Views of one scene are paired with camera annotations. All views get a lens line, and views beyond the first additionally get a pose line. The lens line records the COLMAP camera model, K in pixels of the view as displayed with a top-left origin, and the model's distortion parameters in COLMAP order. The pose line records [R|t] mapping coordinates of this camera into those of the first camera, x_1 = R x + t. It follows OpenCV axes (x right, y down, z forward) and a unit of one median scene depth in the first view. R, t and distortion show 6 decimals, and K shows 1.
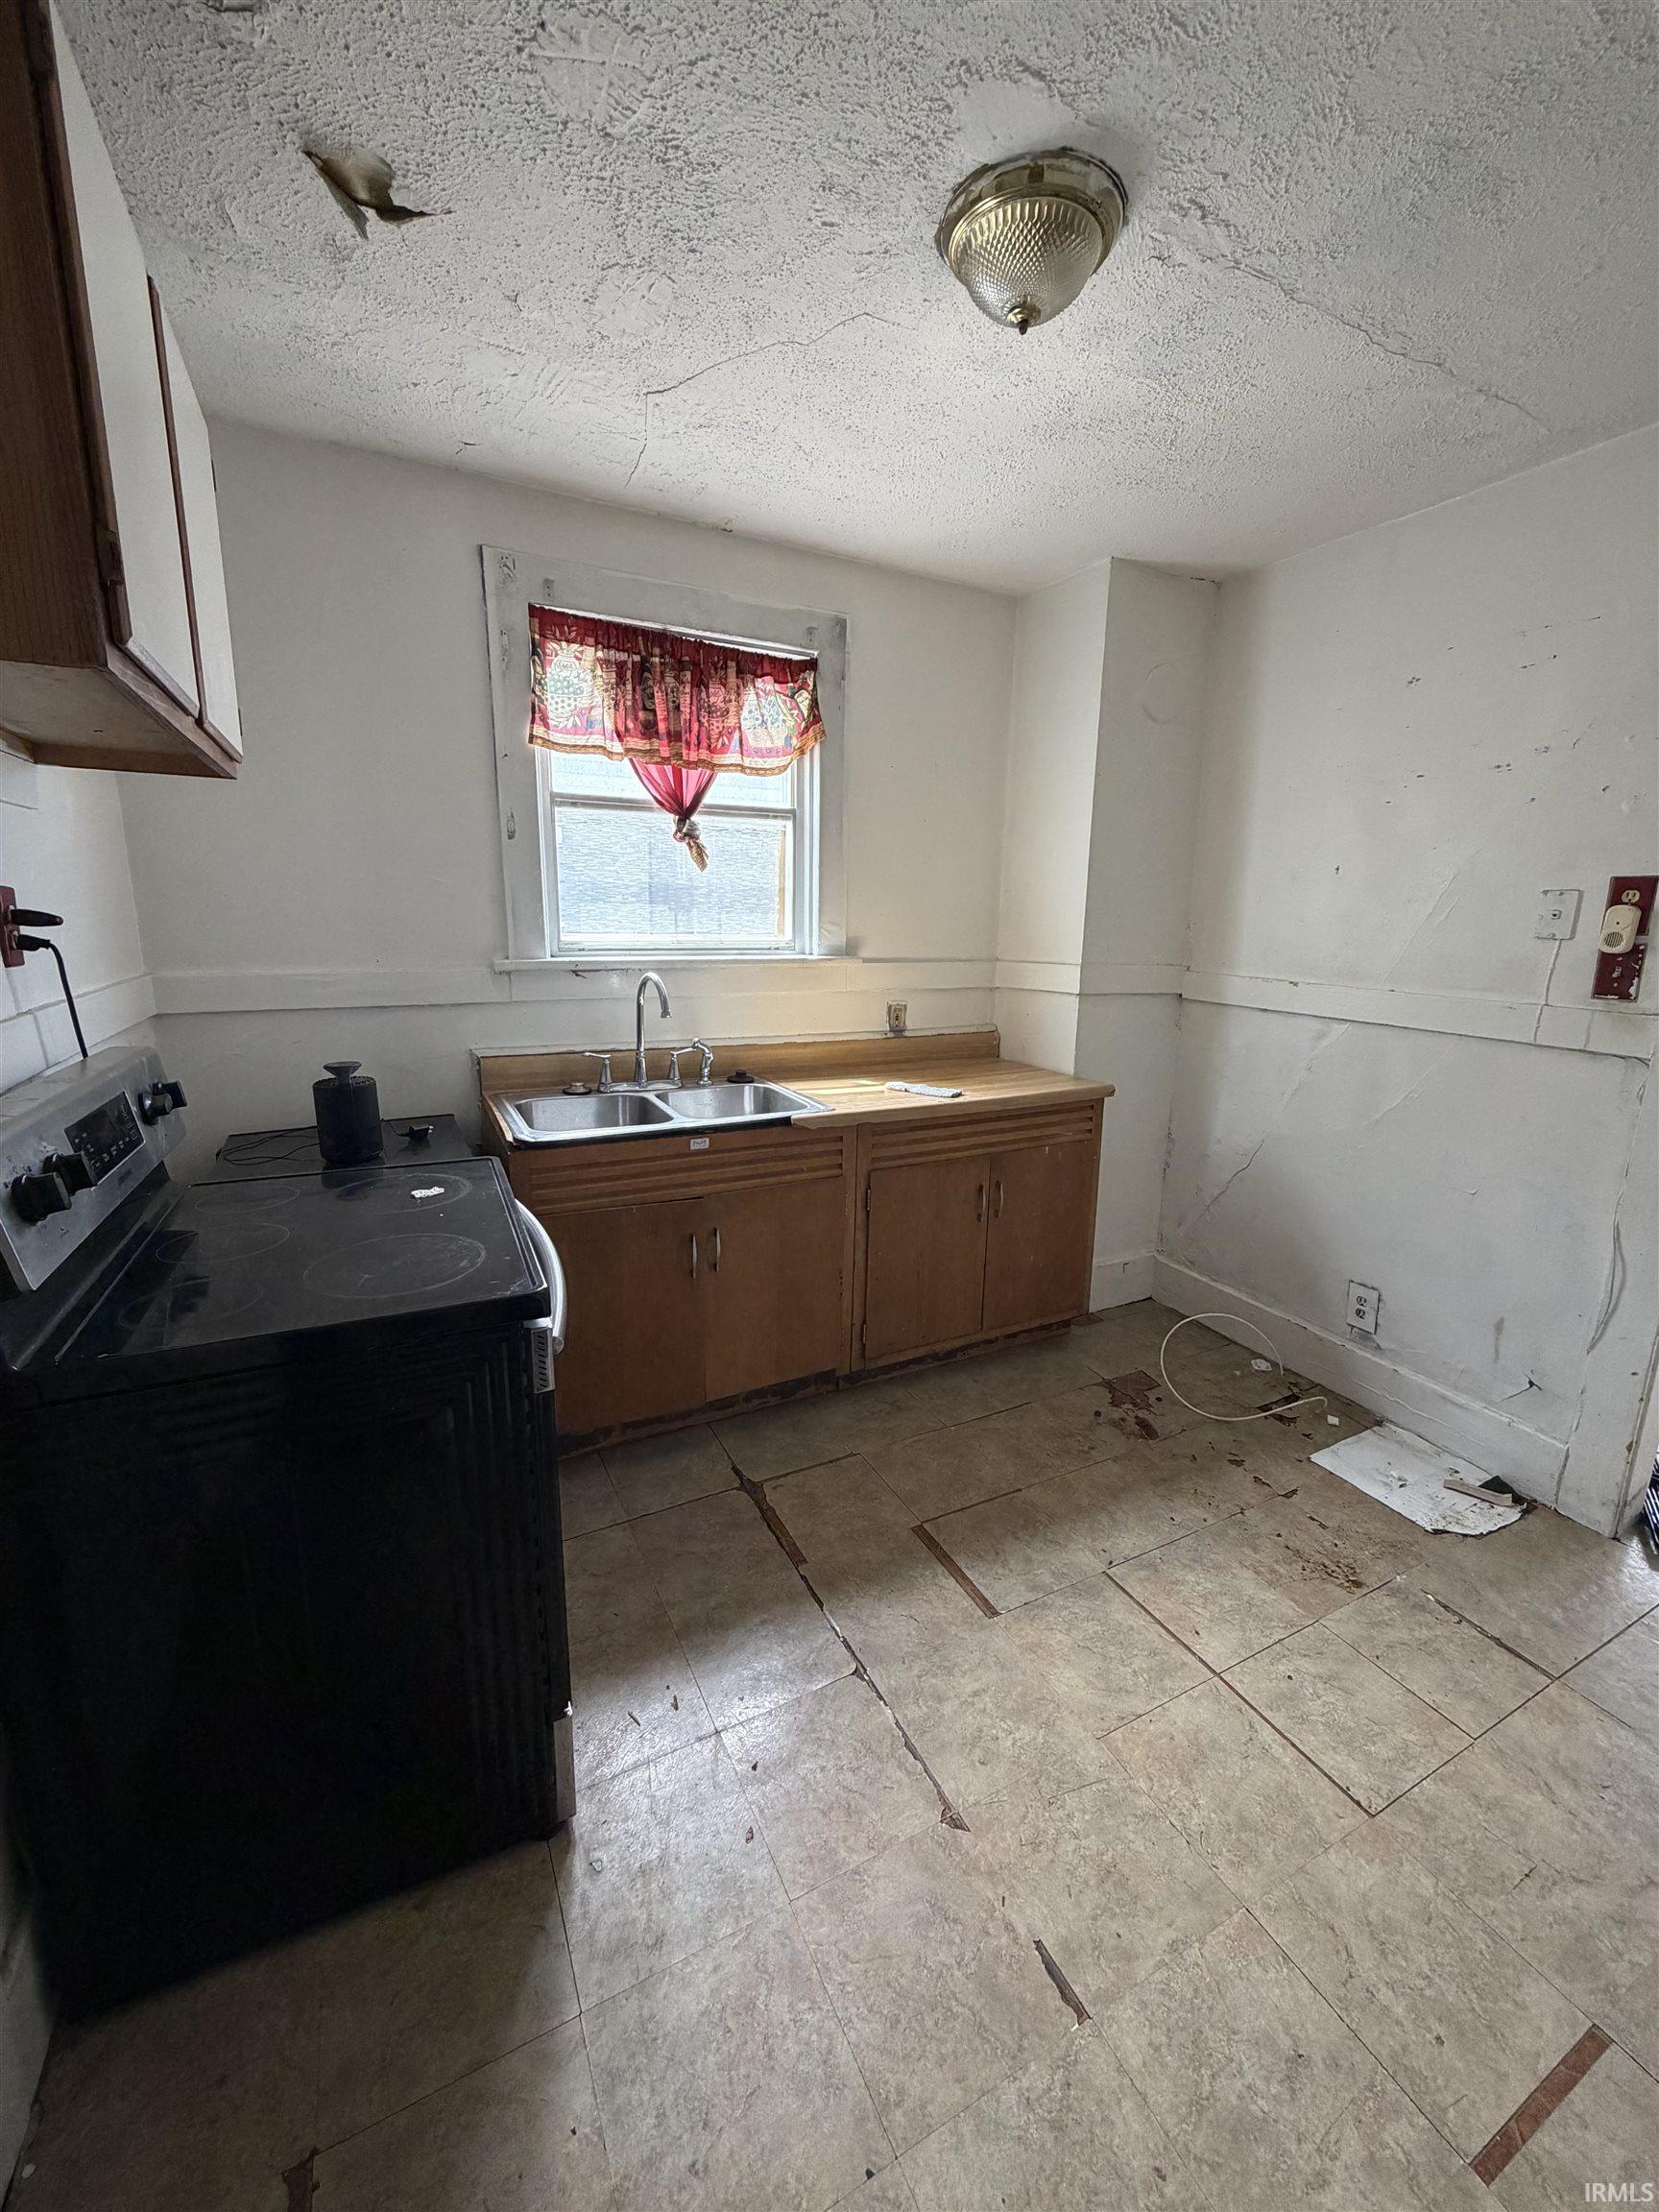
lens RADIAL K [[888.6, 0, 828.8], [0, 888.6, 1101.9], [0, 0, 1]] dist [-0.002516, -0.000155]
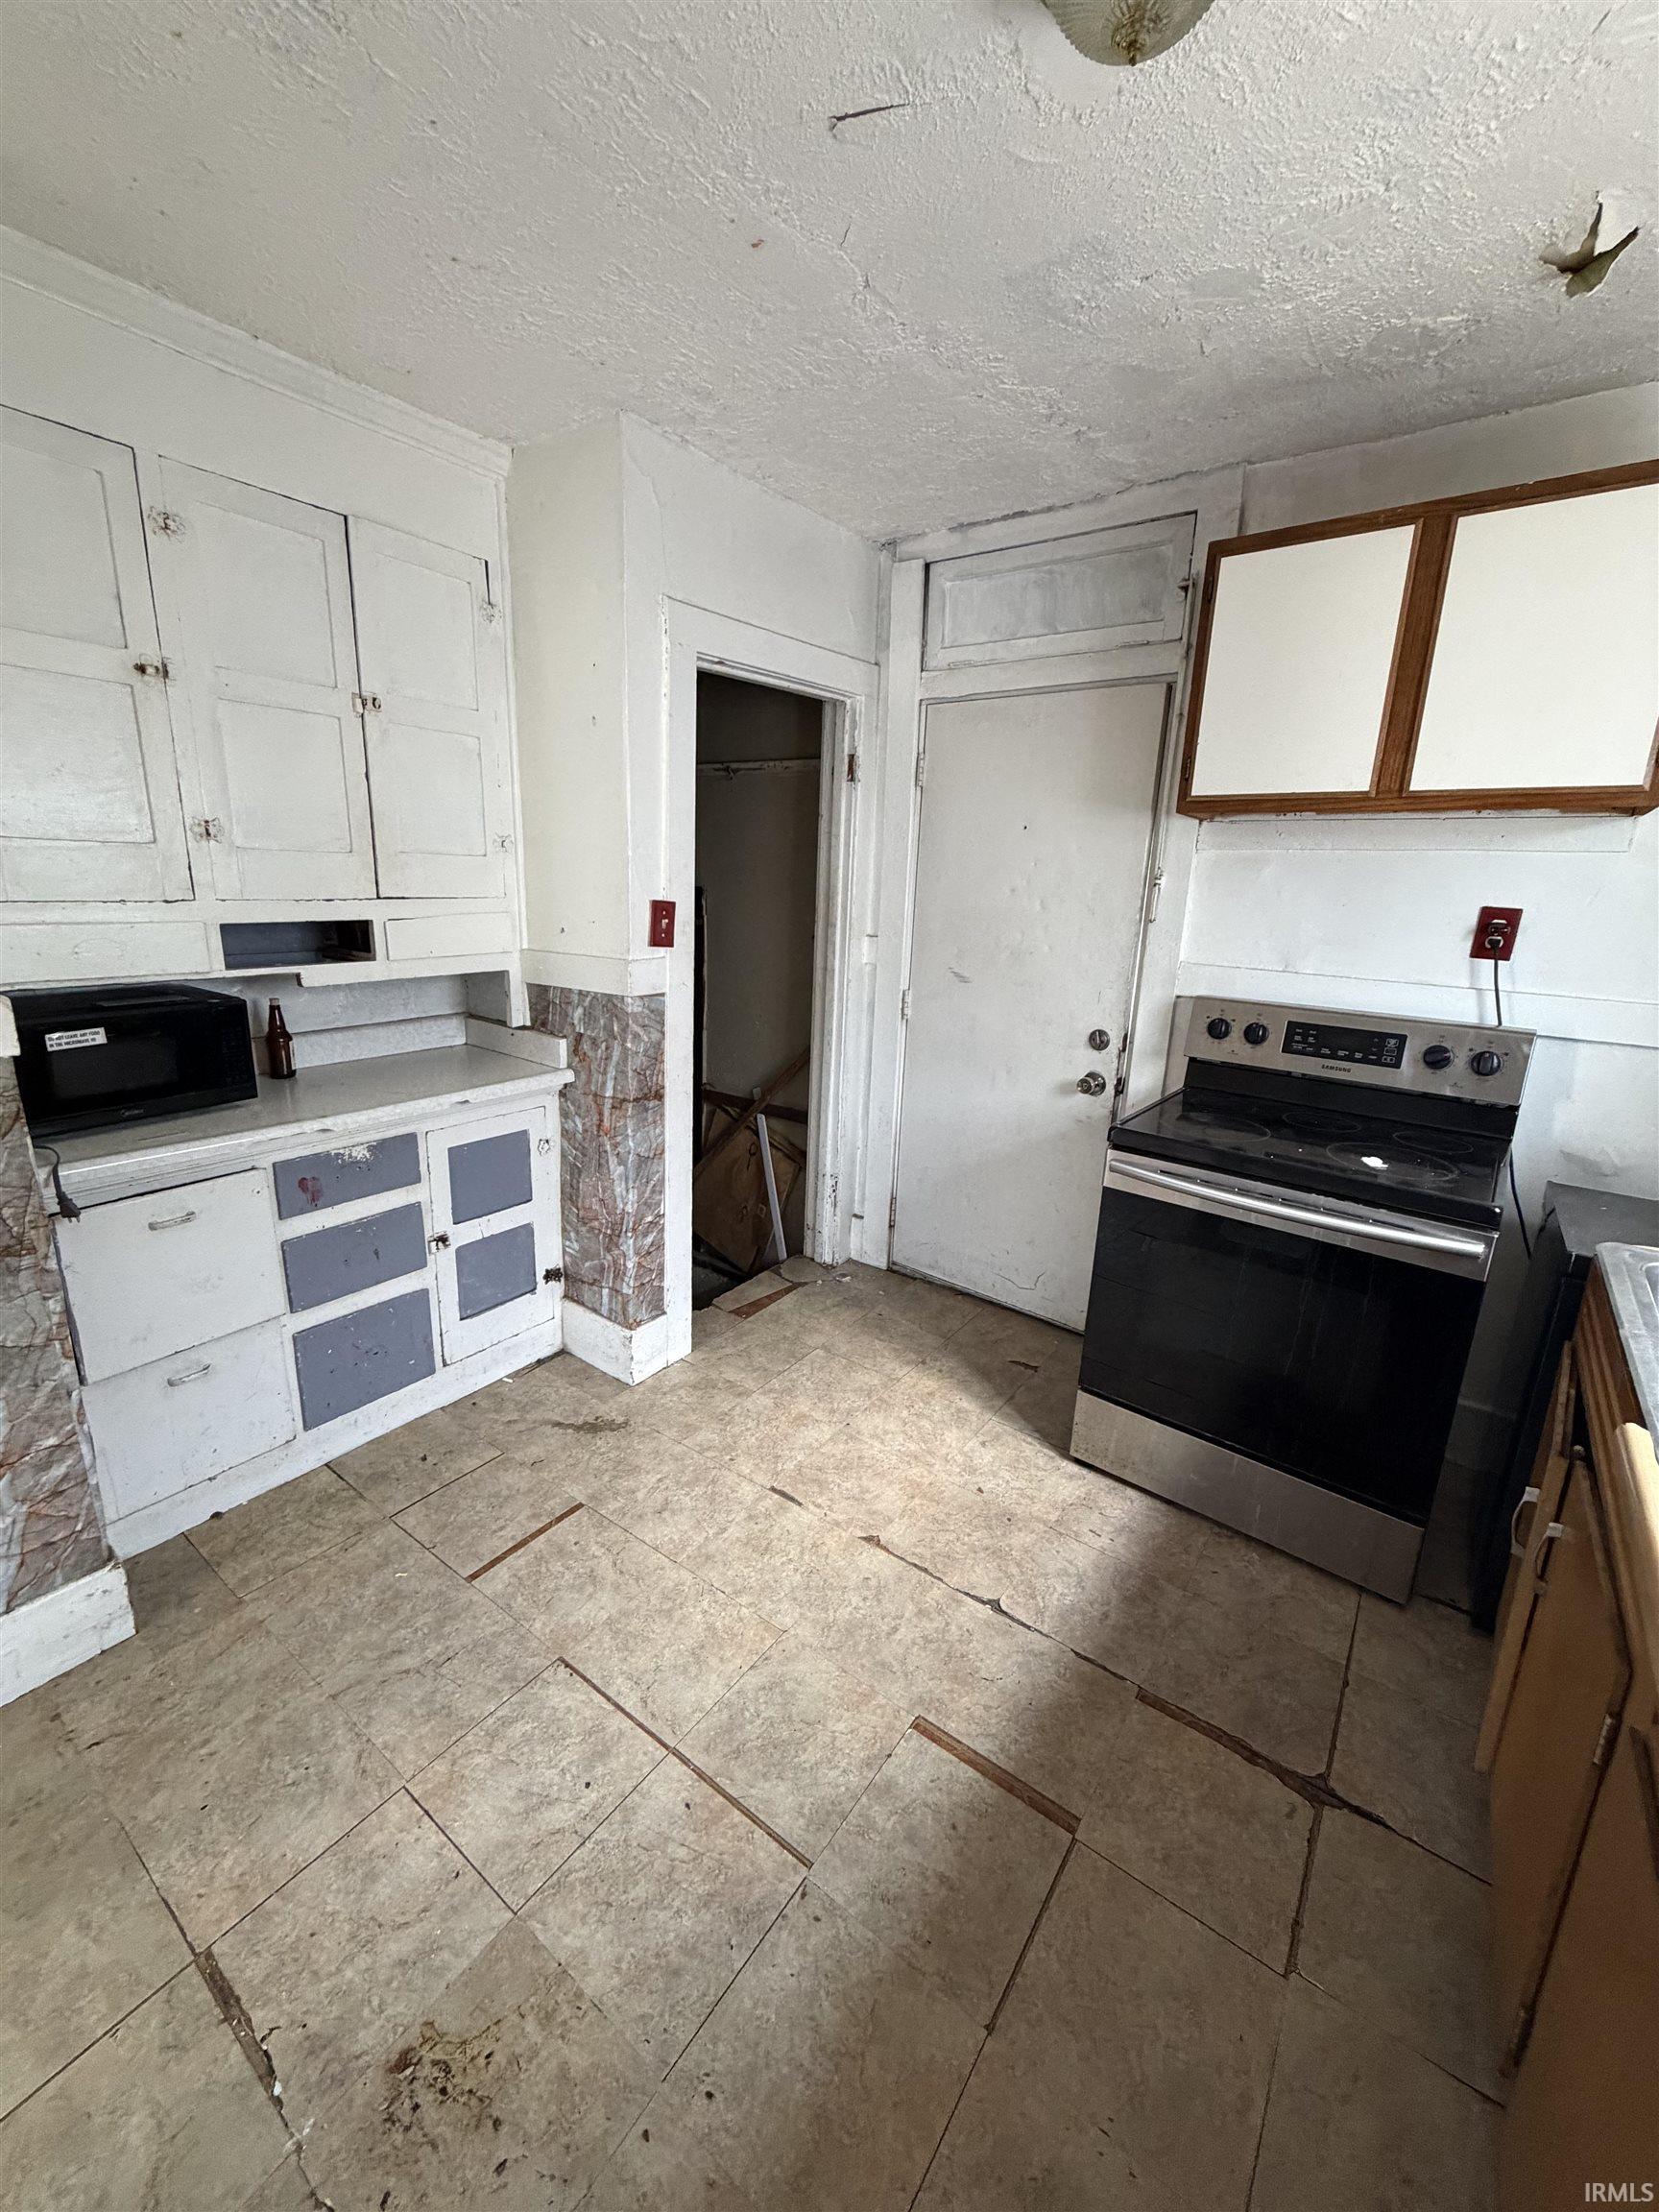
lens RADIAL K [[888.6, 0, 830.5], [0, 888.6, 1099.1], [0, 0, 1]] dist [-0.002516, -0.000155]
pose [[-0.896422, 0.058024, -0.439387, 0.626022], [-0.141949, 0.901581, 0.408660, -0.315133], [0.419854, 0.428702, -0.799960, 1.449300]]
